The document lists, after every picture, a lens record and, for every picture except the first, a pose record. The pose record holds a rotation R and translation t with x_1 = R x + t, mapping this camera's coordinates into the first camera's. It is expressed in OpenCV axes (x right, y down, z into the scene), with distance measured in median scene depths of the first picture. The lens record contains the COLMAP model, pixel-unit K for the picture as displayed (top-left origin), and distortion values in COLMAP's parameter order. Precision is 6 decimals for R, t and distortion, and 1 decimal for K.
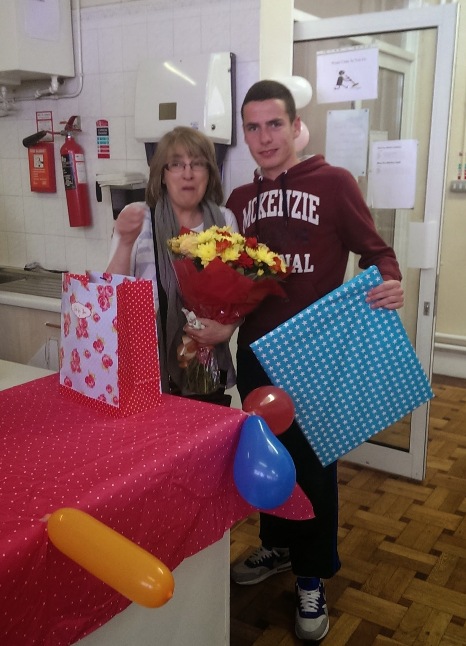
lens RADIAL K [[698.0, 0, 233.4], [0, 698.0, 336.6], [0, 0, 1]] dist [0.035088, -0.013785]
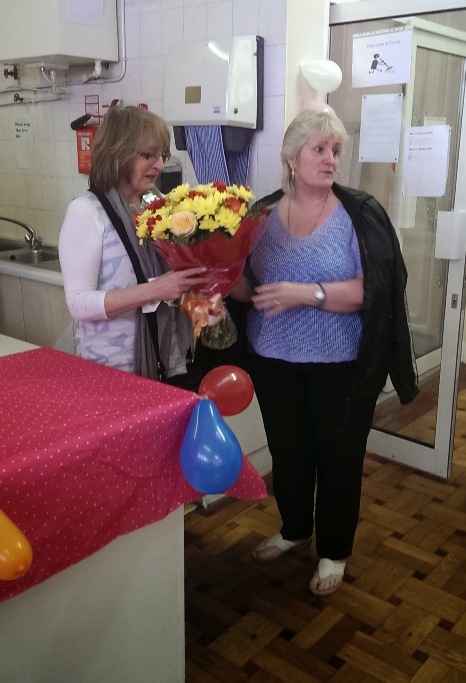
lens RADIAL K [[691.3, 0, 257.3], [0, 691.3, 329.2], [0, 0, 1]] dist [0.045333, -0.024736]
pose [[0.991796, 0.043909, -0.120051, 0.128415], [-0.042765, 0.999012, 0.012091, -0.001355], [0.120463, -0.006858, 0.992694, 0.017155]]
